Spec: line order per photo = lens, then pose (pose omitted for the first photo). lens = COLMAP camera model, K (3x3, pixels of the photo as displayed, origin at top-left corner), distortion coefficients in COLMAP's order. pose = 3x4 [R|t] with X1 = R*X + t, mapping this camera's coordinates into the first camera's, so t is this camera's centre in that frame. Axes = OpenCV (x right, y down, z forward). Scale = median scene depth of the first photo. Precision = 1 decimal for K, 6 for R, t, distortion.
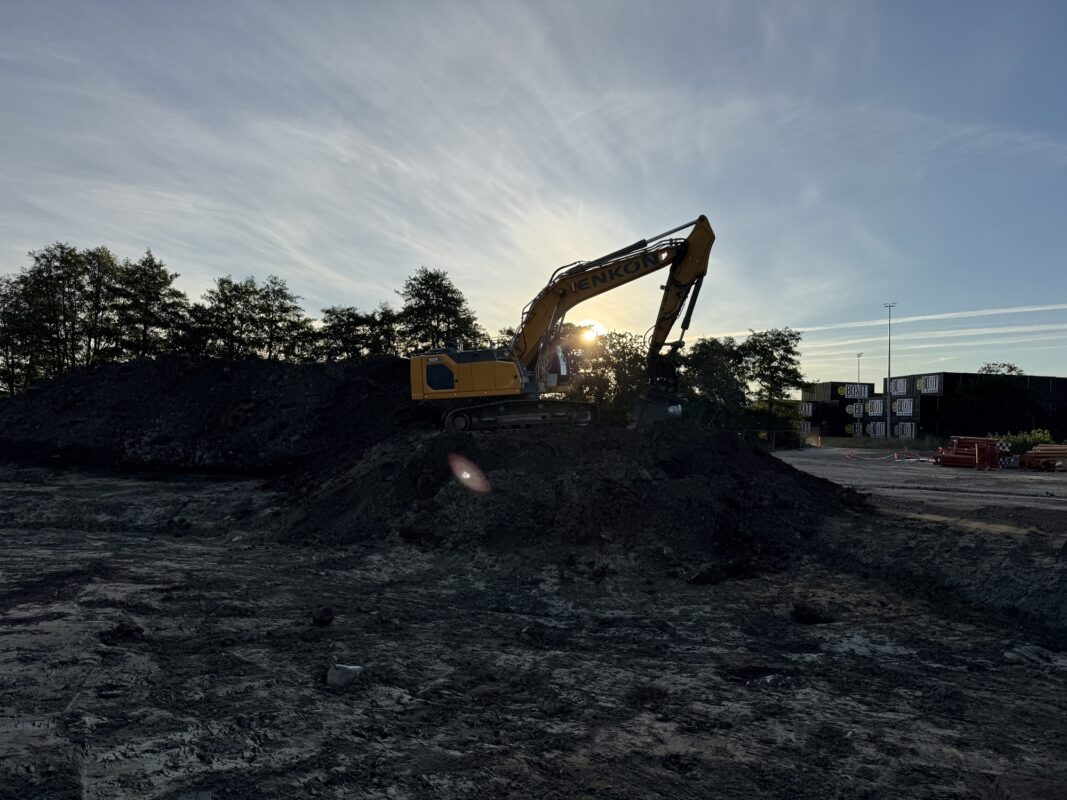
lens RADIAL K [[732.0, 0, 532.7], [0, 732.0, 405.5], [0, 0, 1]] dist [0.005332, -0.034923]
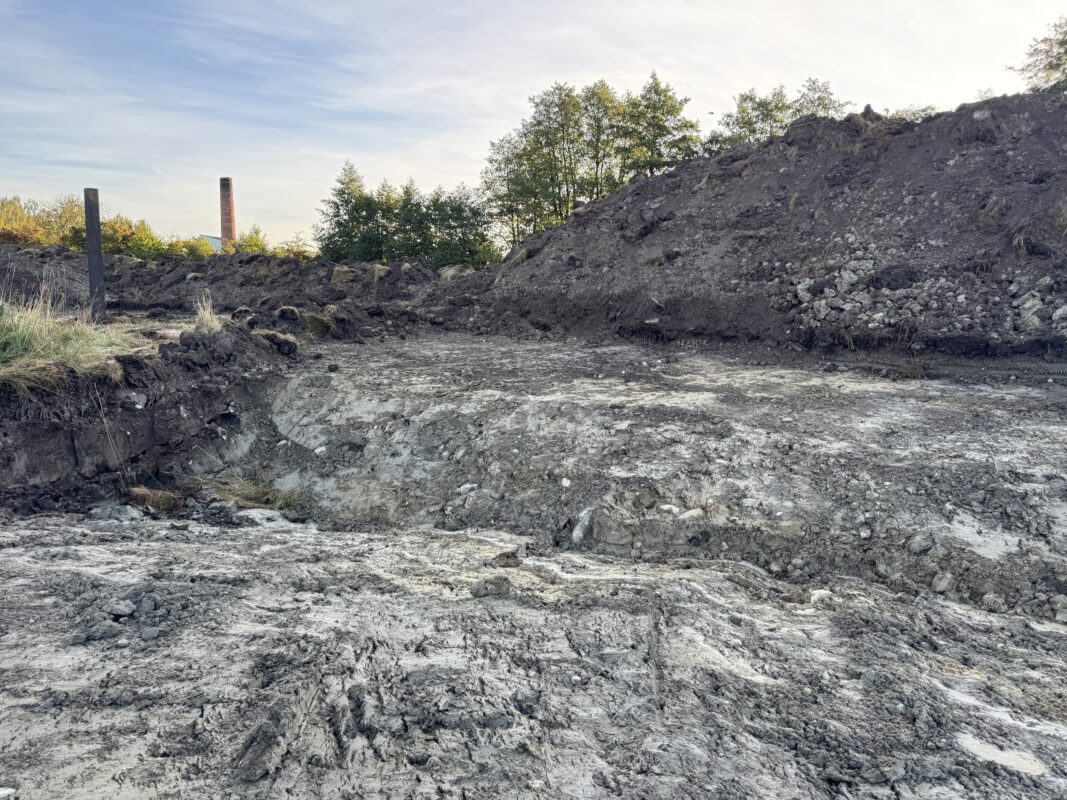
lens RADIAL K [[732.0, 0, 533.7], [0, 732.0, 401.4], [0, 0, 1]] dist [0.005332, -0.034923]
pose [[0.831841, 0.039307, -0.553620, -0.175724], [0.051696, 0.987665, 0.147801, 0.017942], [0.552601, -0.151567, 0.819548, 0.214701]]
